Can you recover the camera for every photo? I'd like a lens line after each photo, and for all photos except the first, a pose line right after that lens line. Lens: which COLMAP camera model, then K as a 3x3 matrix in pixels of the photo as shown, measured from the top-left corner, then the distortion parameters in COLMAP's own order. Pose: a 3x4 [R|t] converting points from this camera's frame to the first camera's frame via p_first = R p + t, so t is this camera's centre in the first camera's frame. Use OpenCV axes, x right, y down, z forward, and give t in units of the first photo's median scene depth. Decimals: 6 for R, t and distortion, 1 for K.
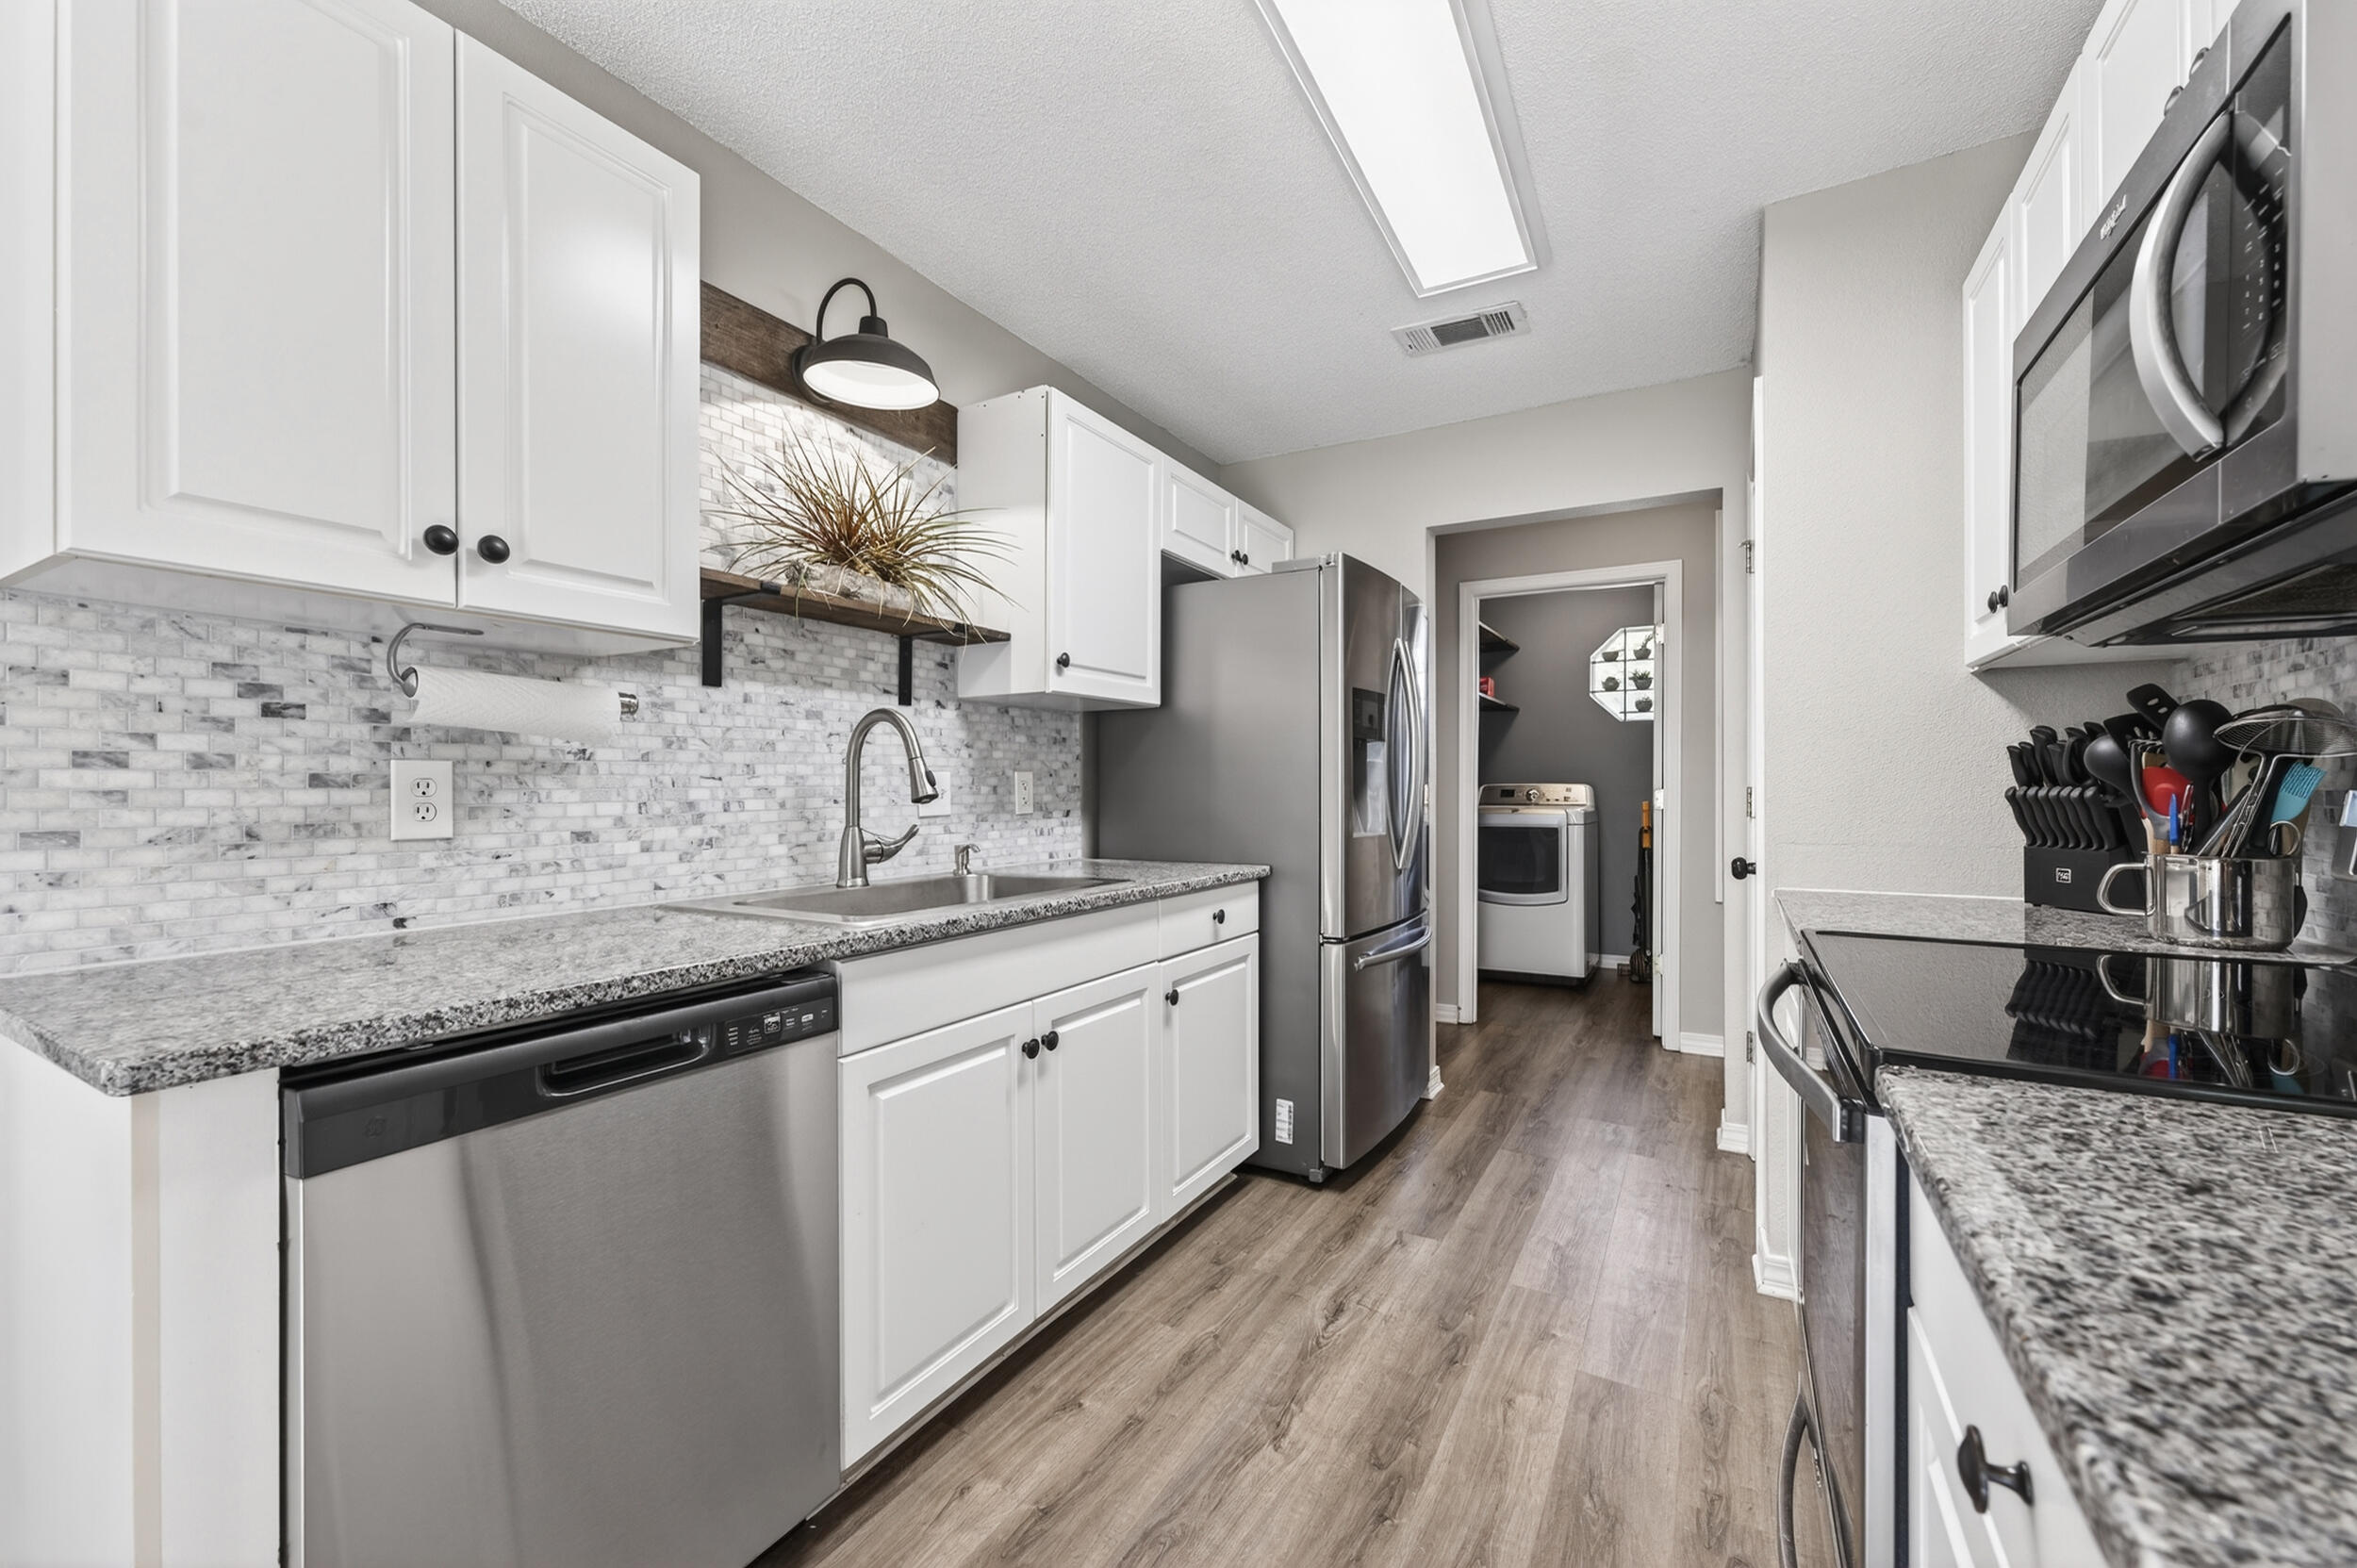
lens RADIAL K [[931.9, 0, 1171.9], [0, 931.9, 787.4], [0, 0, 1]] dist [0.001604, -0.000023]
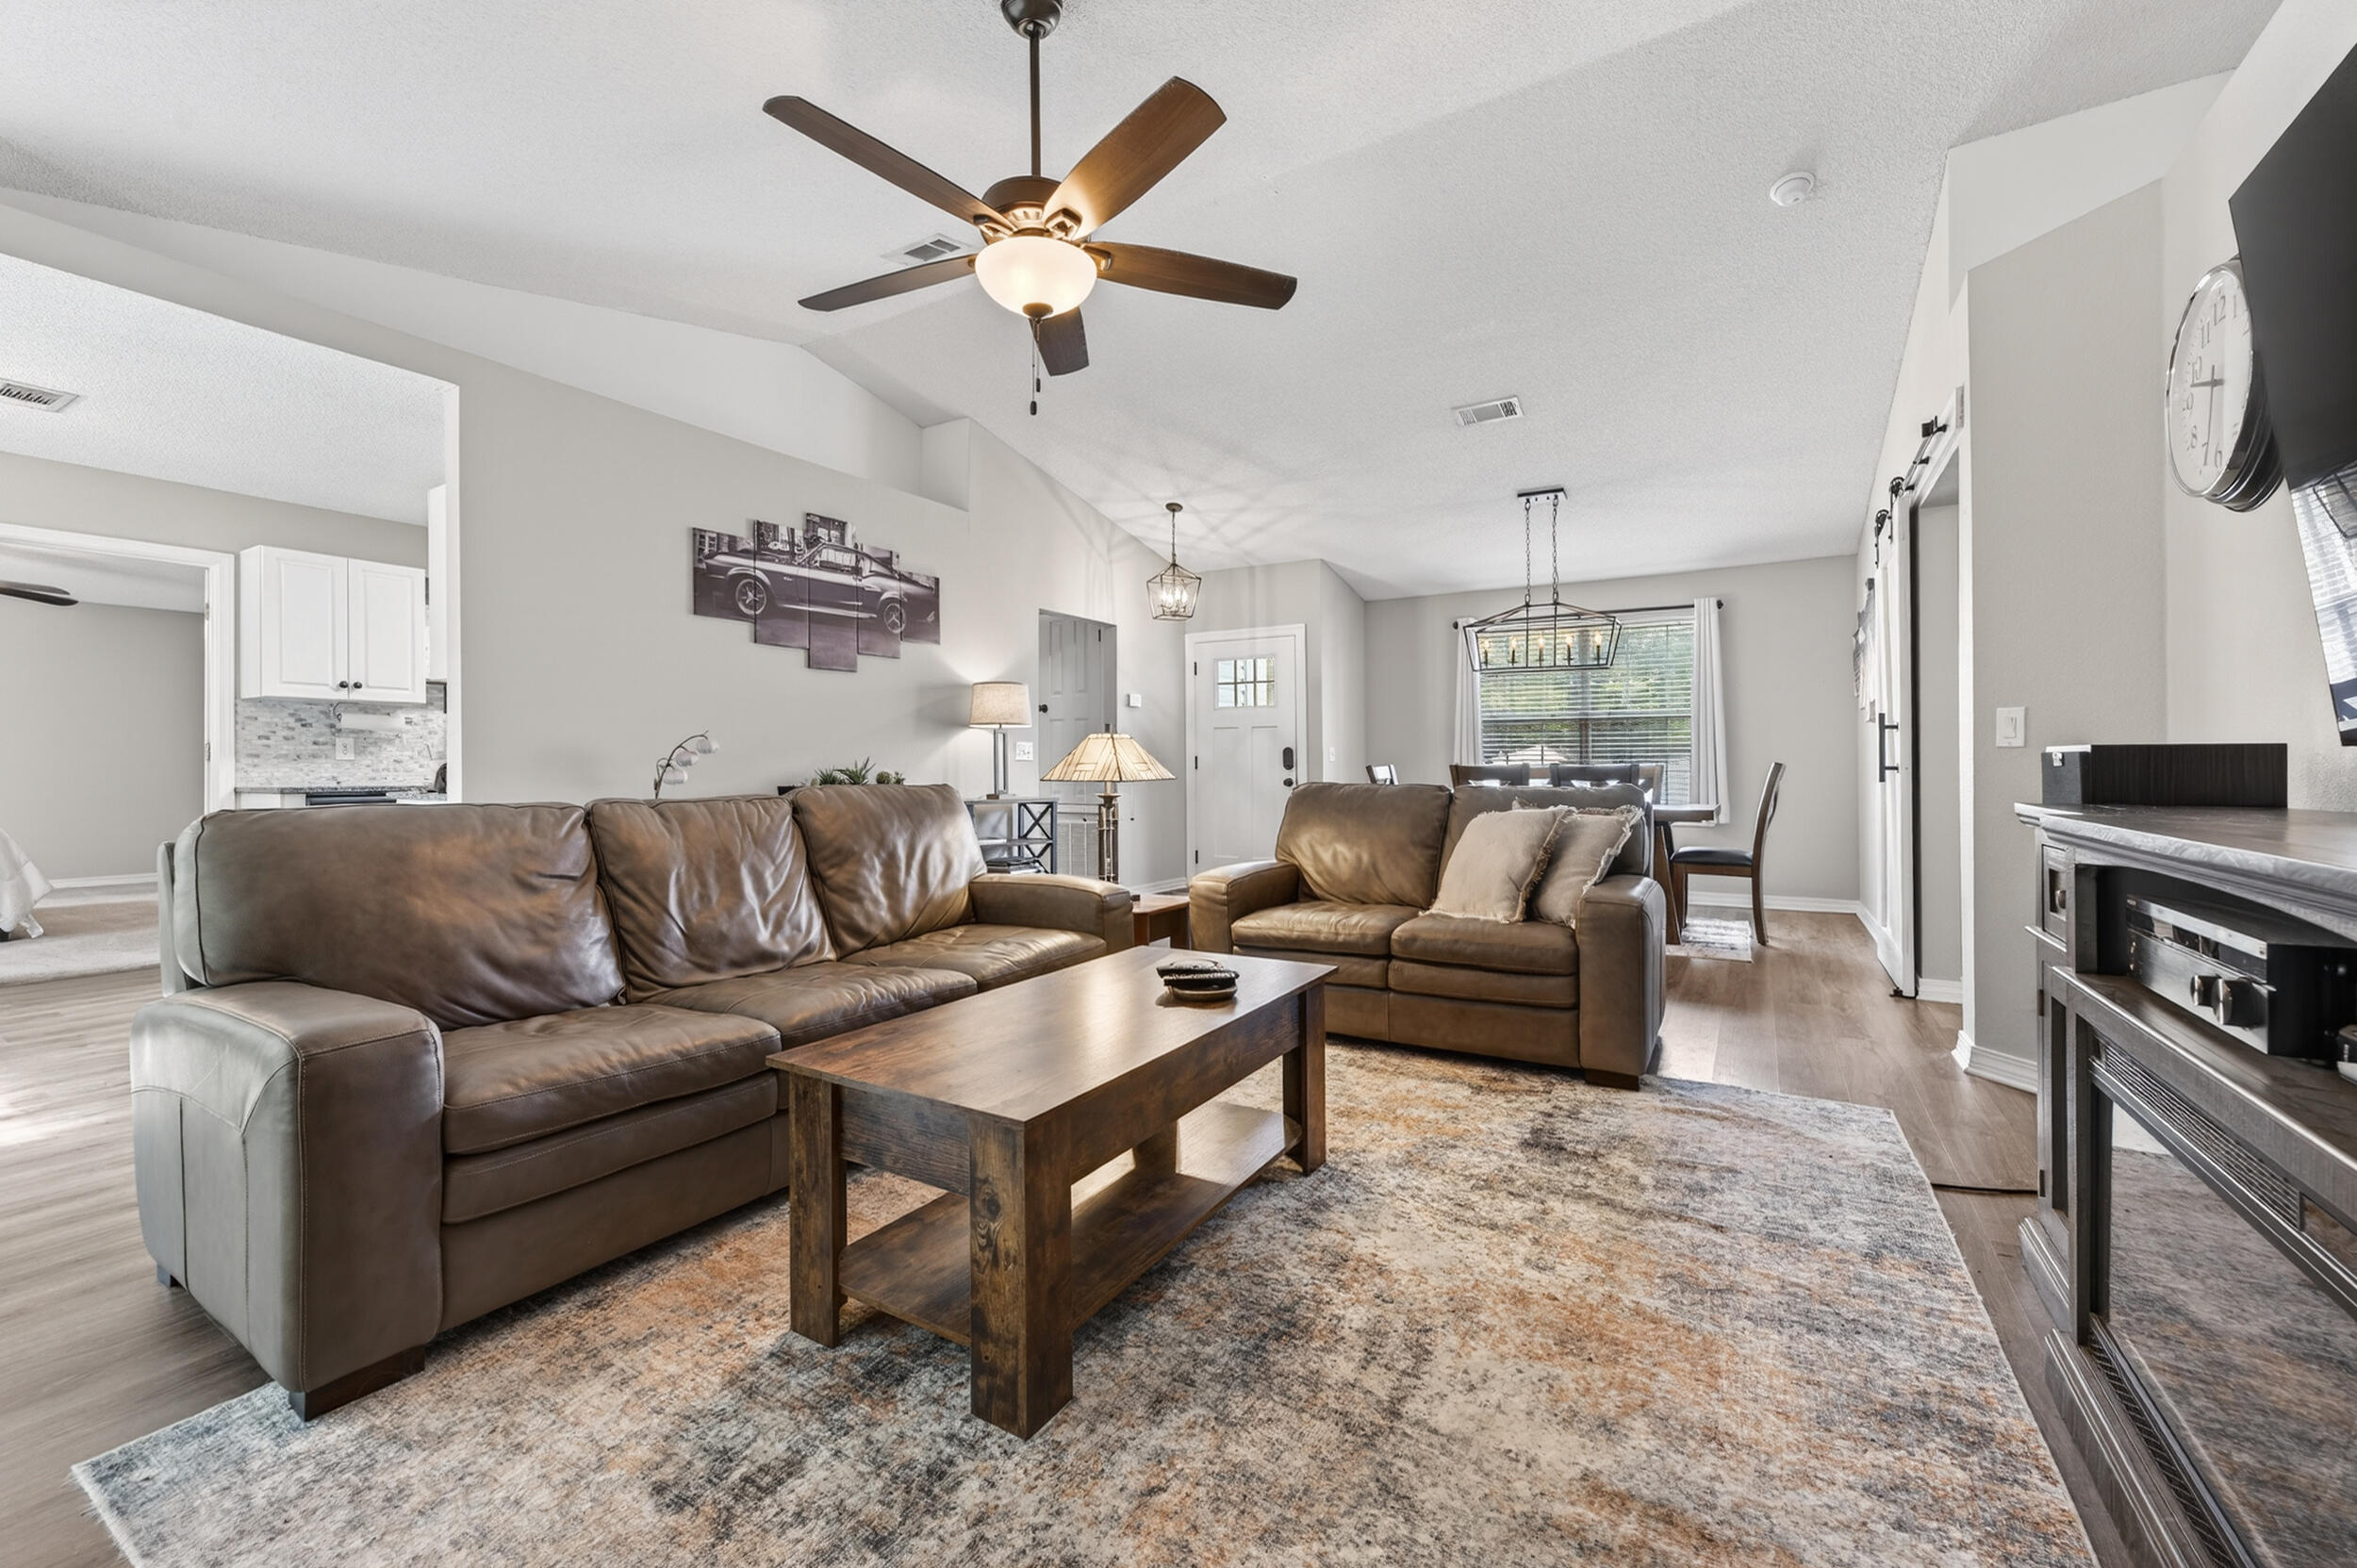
lens RADIAL K [[947.4, 0, 1187.5], [0, 947.4, 768.1], [0, 0, 1]] dist [-0.000766, 0.000814]
pose [[0.999858, -0.002550, -0.016633, 2.178503], [0.002635, 0.999984, 0.005080, 0.066679], [0.016620, -0.005123, 0.999849, -2.258509]]
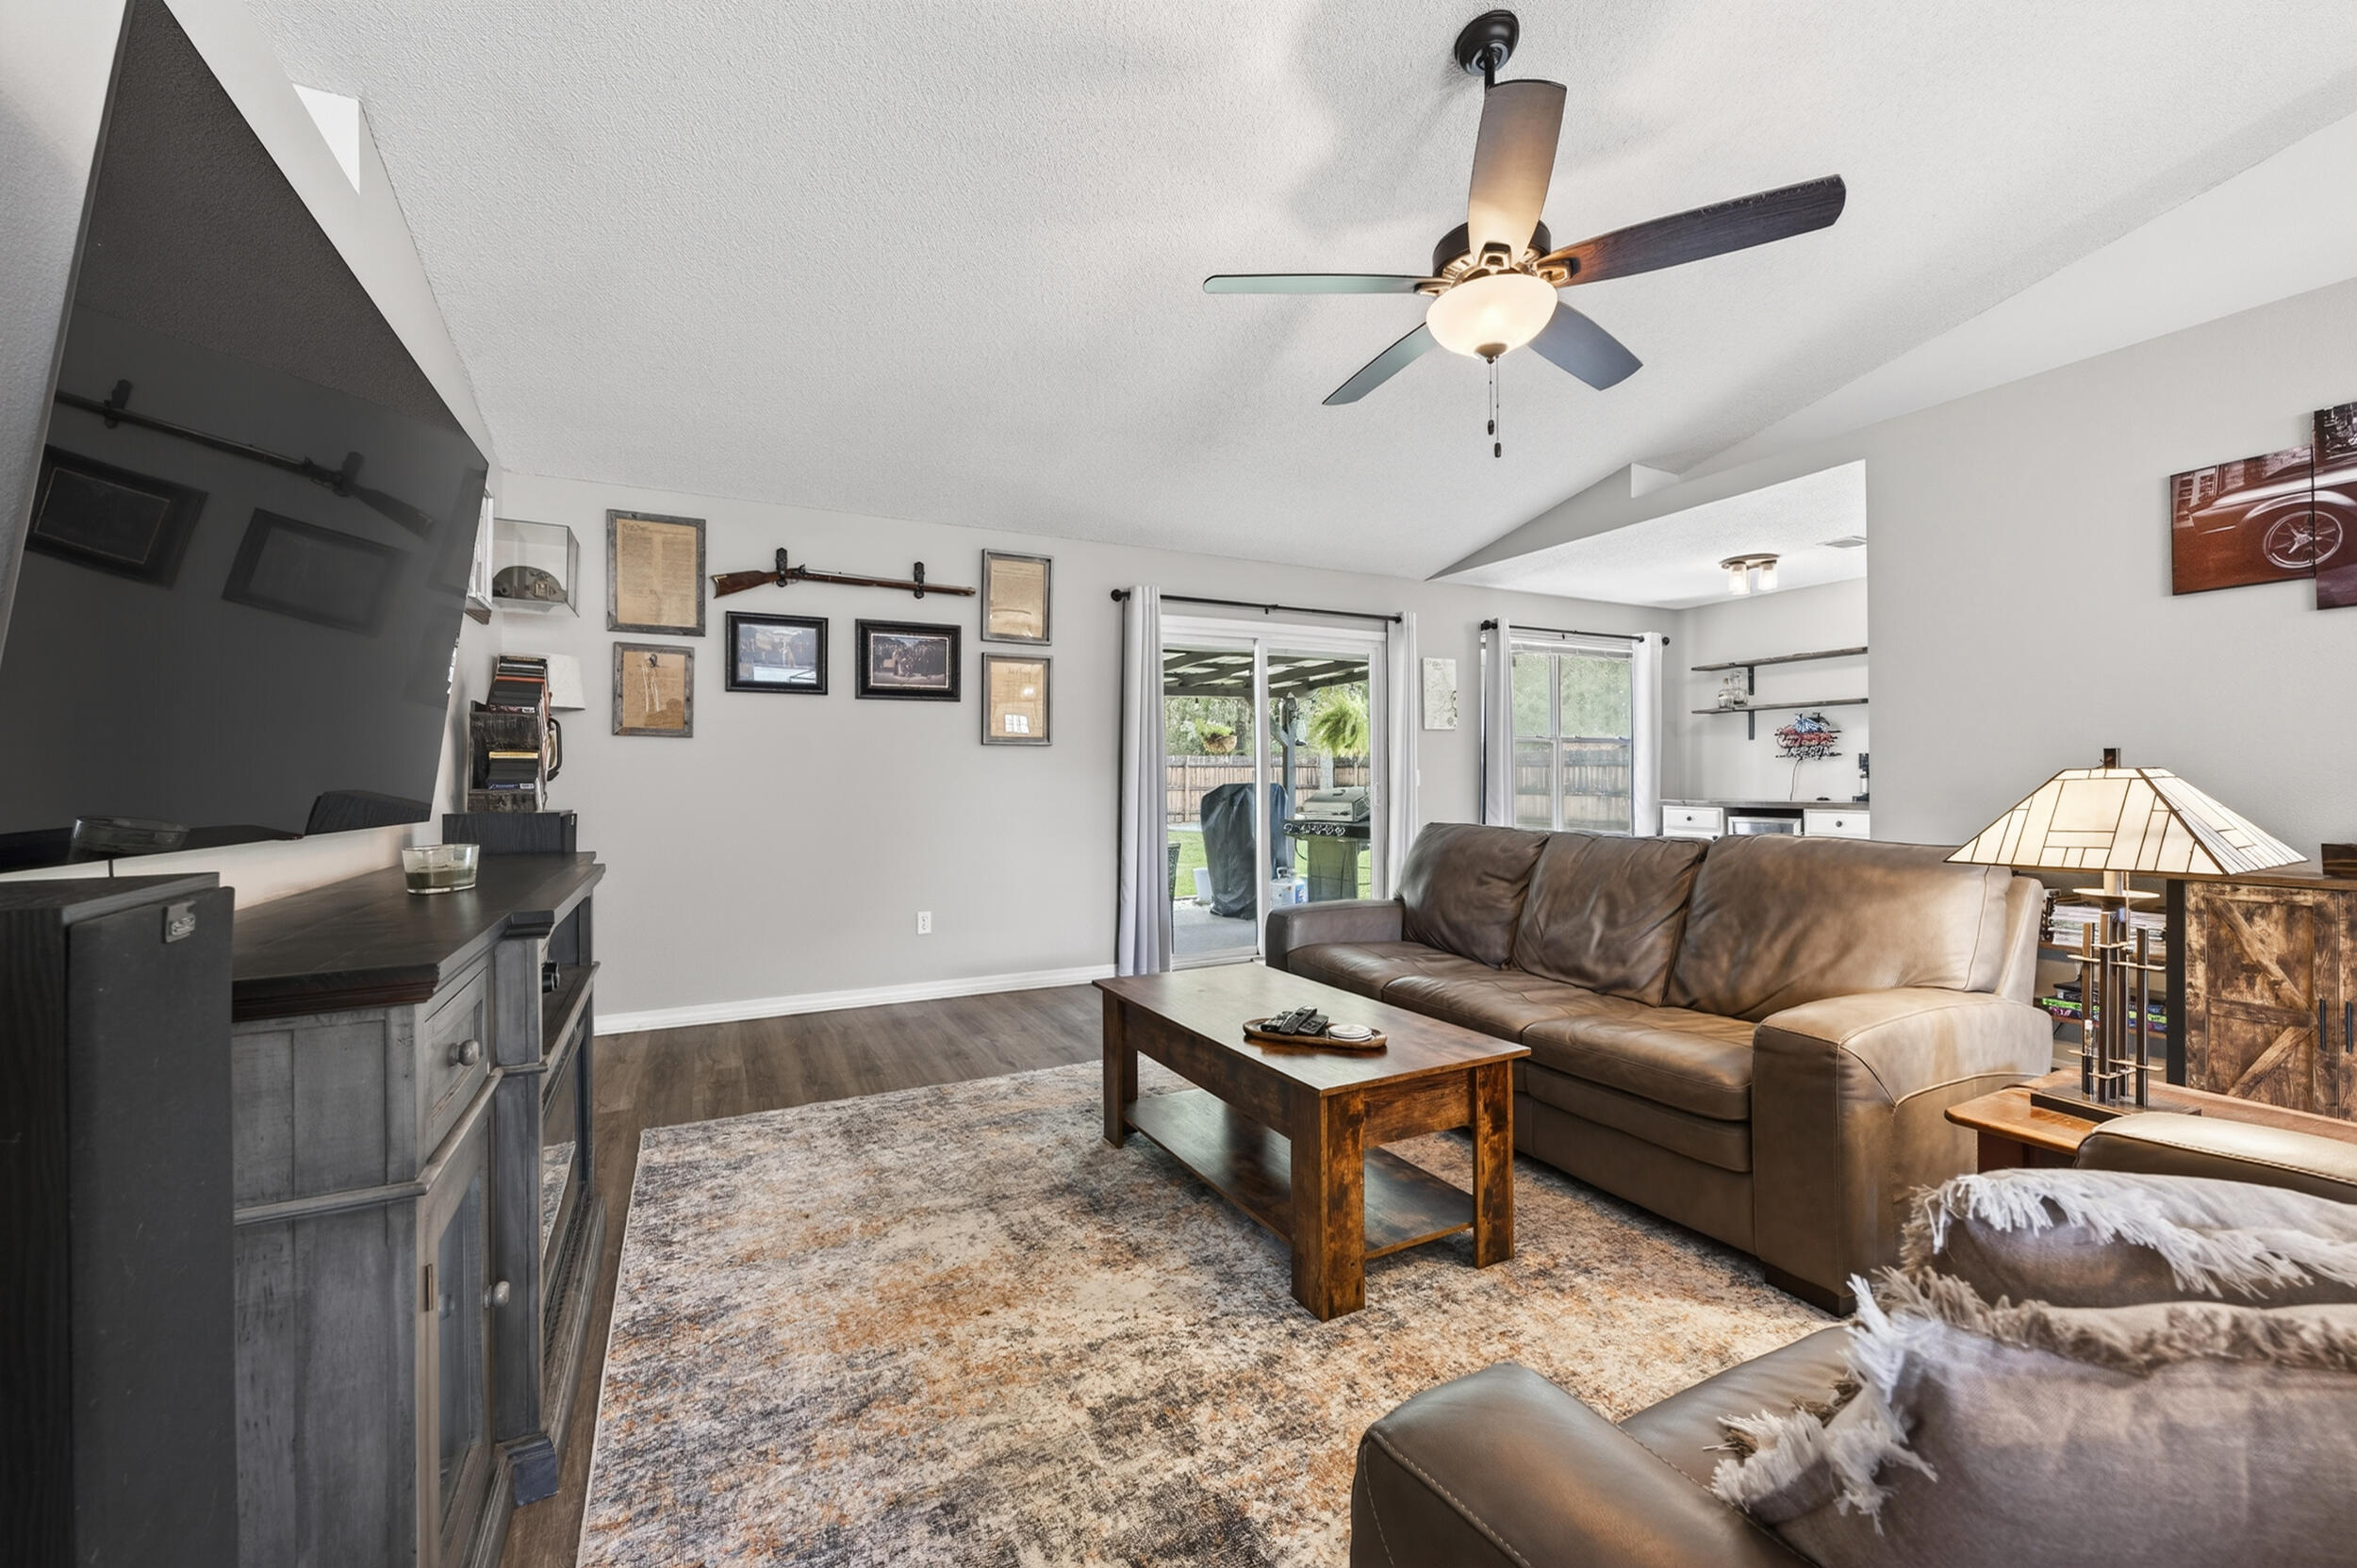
lens RADIAL K [[940.8, 0, 1178.5], [0, 940.8, 784.0], [0, 0, 1]] dist [-0.005675, 0.000196]
pose [[-0.542047, 0.011481, -0.840270, 3.436220], [0.008352, 0.999931, 0.008275, -0.003665], [0.840307, -0.002532, -0.542105, -0.316715]]
